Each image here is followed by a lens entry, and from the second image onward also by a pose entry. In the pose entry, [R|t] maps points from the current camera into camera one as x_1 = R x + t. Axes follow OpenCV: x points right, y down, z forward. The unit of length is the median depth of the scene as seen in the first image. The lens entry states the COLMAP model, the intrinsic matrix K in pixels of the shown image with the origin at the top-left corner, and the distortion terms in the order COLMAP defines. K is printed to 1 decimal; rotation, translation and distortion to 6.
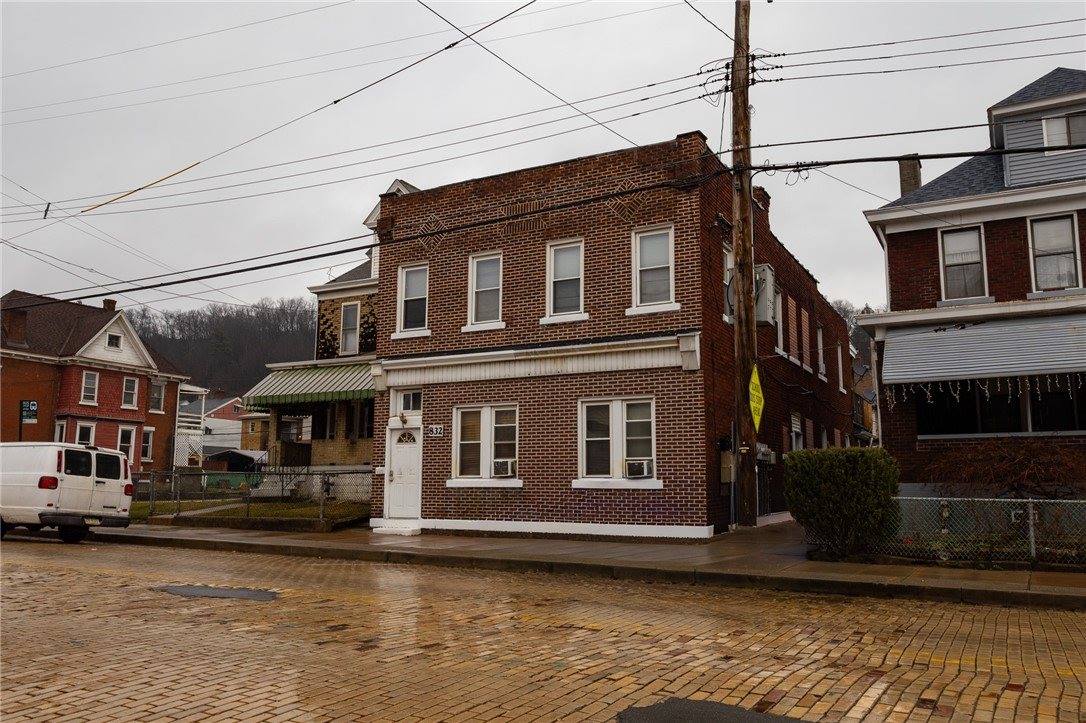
lens RADIAL K [[849.8, 0, 543.0], [0, 849.8, 361.5], [0, 0, 1]] dist [0.037775, 0.001471]
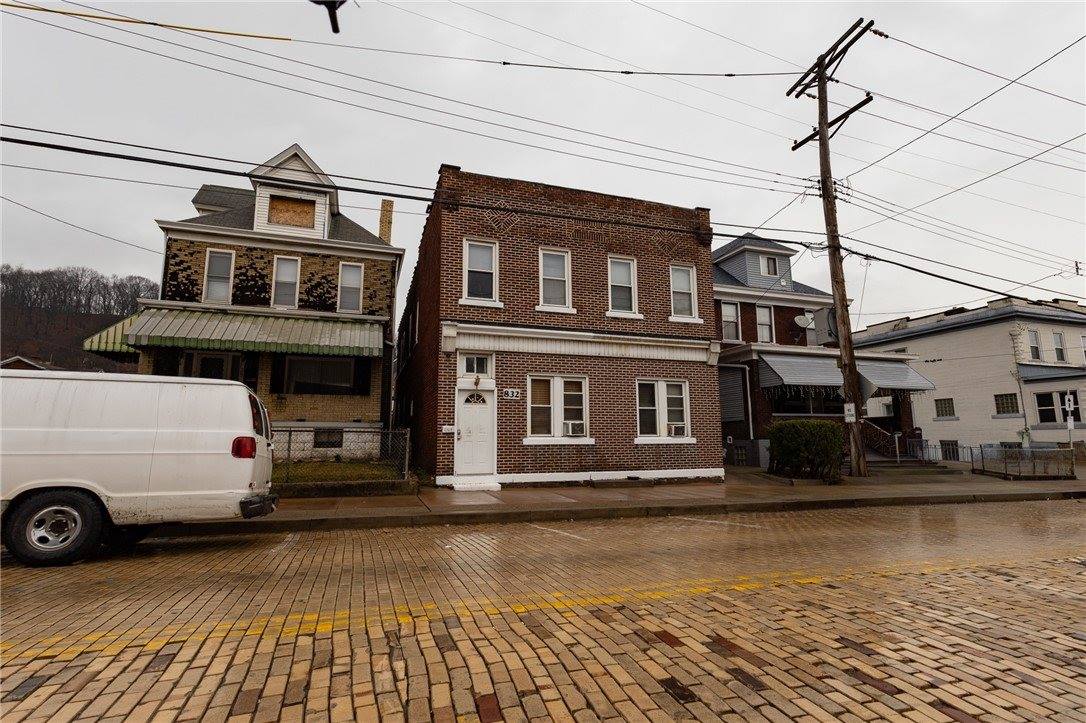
lens RADIAL K [[511.0, 0, 539.5], [0, 511.0, 361.9], [0, 0, 1]] dist [0.002003, 0.000242]
pose [[0.678674, 0.102025, 0.727319, -0.599550], [-0.105614, 0.993569, -0.040824, 0.064020], [-0.726806, -0.049109, 0.685085, 0.526329]]
